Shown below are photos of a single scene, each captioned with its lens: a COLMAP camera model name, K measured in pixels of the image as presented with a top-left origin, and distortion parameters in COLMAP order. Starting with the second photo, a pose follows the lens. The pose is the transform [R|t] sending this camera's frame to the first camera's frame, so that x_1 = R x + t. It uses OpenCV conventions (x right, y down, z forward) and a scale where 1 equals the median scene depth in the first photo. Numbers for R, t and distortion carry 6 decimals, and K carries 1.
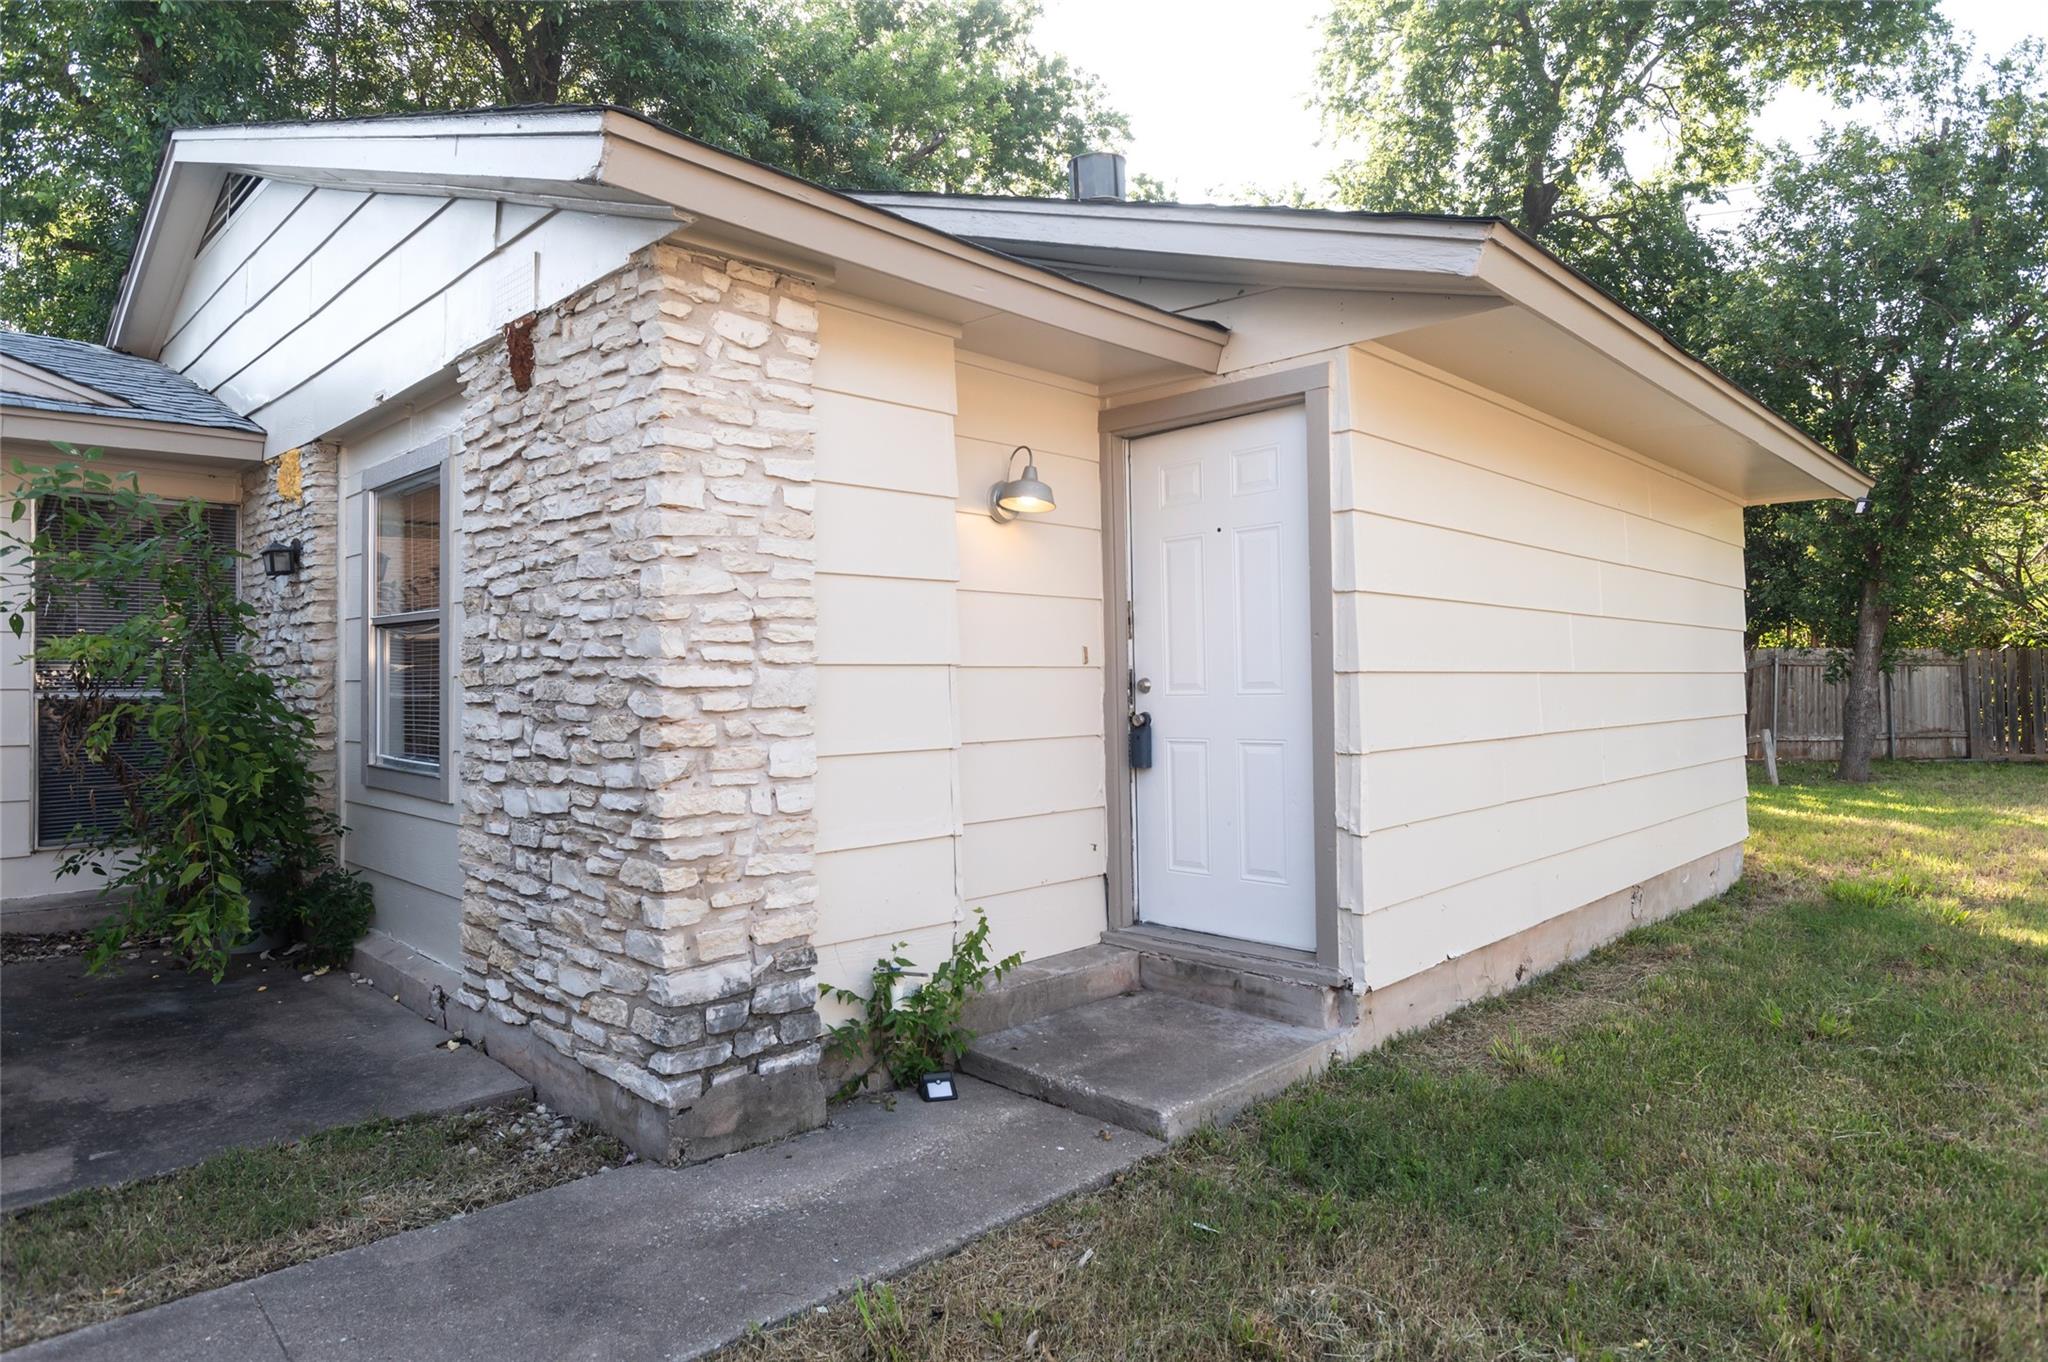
lens RADIAL K [[1274.2, 0, 1124.0], [0, 1274.2, 675.2], [0, 0, 1]] dist [-0.031779, 0.007676]
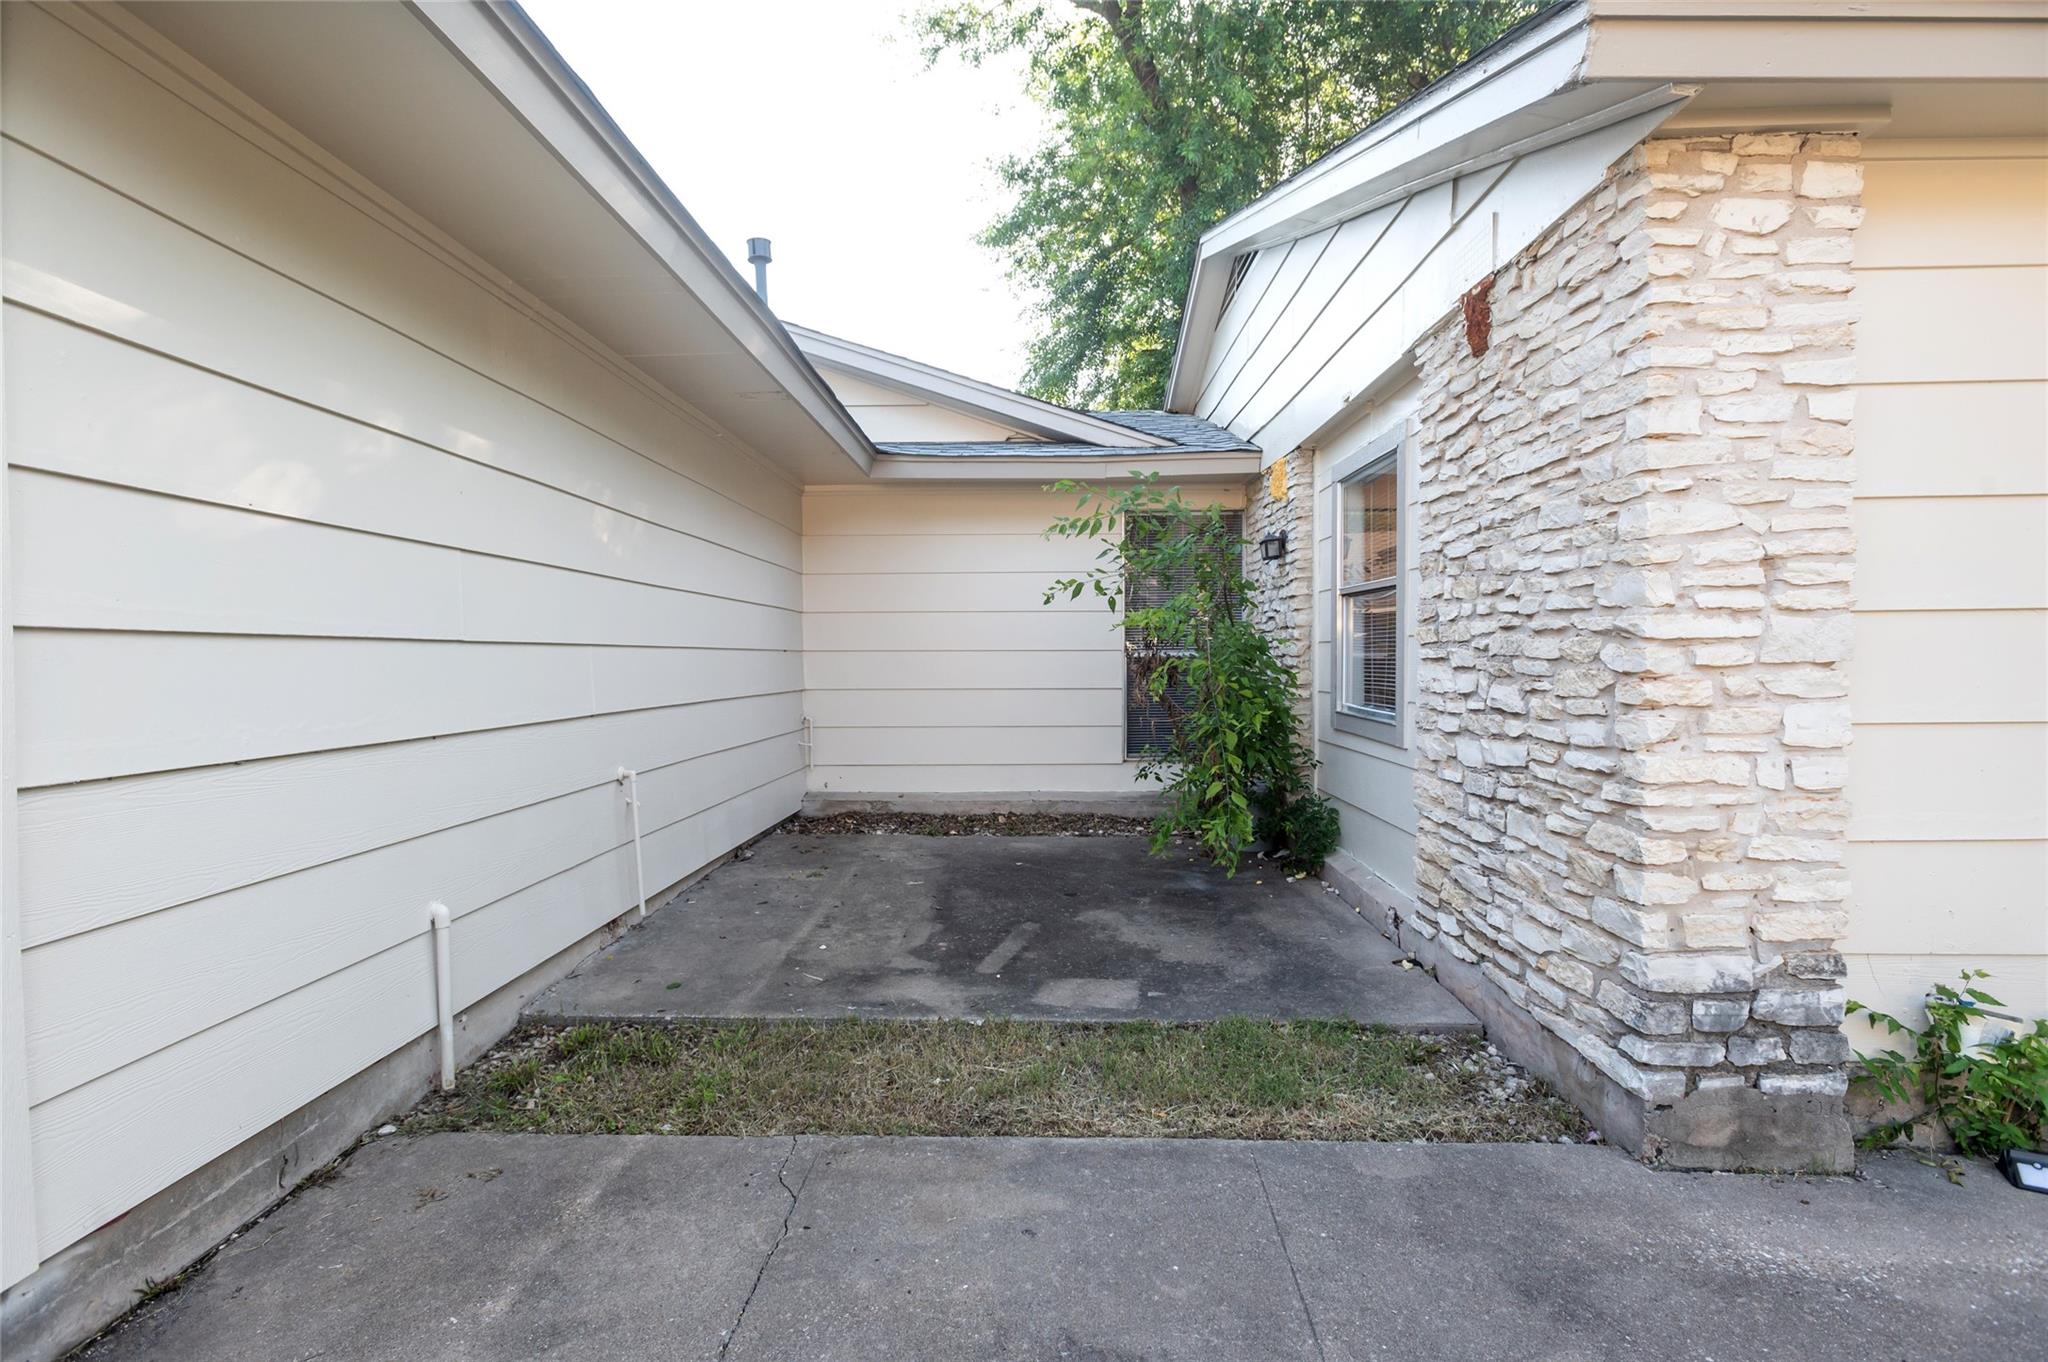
lens RADIAL K [[1037.5, 0, 1029.9], [0, 1037.5, 669.0], [0, 0, 1]] dist [-0.019832, 0.022370]
pose [[0.685394, 0.012919, -0.728057, -0.109365], [0.003803, 0.999765, 0.021321, 0.011732], [0.728162, -0.017382, 0.685185, 0.149545]]
